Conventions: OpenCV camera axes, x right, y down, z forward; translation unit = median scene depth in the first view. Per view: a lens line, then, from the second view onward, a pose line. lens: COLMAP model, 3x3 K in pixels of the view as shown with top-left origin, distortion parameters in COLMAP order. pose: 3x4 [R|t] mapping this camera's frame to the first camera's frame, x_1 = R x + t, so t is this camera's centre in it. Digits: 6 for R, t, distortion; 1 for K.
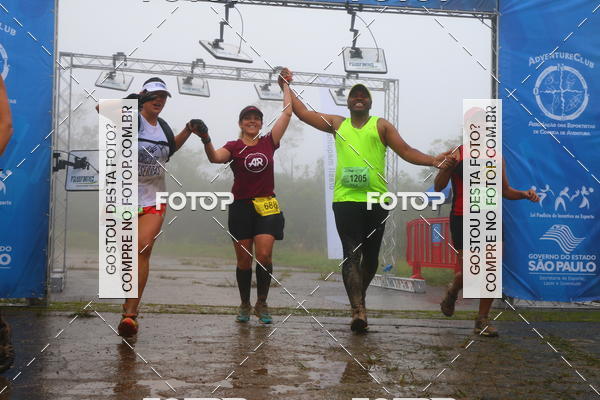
lens RADIAL K [[798.1, 0, 304.1], [0, 798.1, 199.5], [0, 0, 1]] dist [-0.015239, 0.433460]
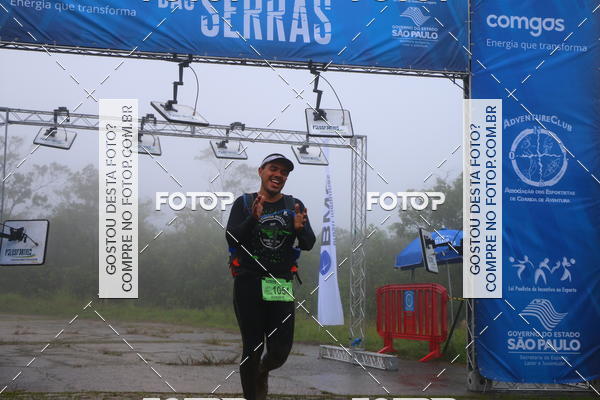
lens RADIAL K [[889.0, 0, 300.7], [0, 889.0, 195.8], [0, 0, 1]] dist [0.038603, 0.542900]
pose [[0.999169, -0.000555, 0.040753, 0.000192], [0.003016, 0.998172, -0.060356, -0.025866], [-0.040645, 0.060429, 0.997345, -0.029217]]
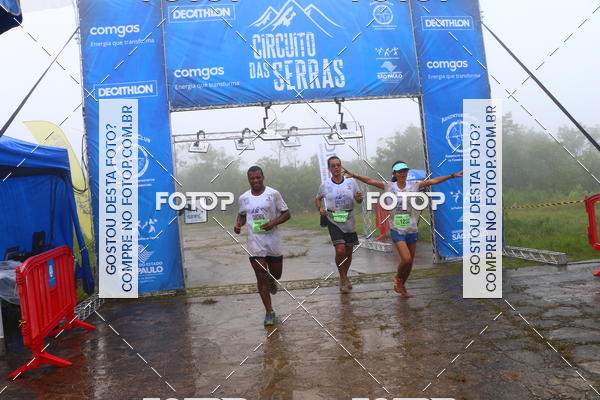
lens RADIAL K [[484.4, 0, 299.1], [0, 484.4, 197.0], [0, 0, 1]] dist [-0.180225, 0.136803]
pose [[0.994409, -0.105435, -0.005851, -0.037950], [0.105597, 0.992896, 0.054835, -0.096903], [0.000028, -0.055146, 0.998478, -0.036898]]
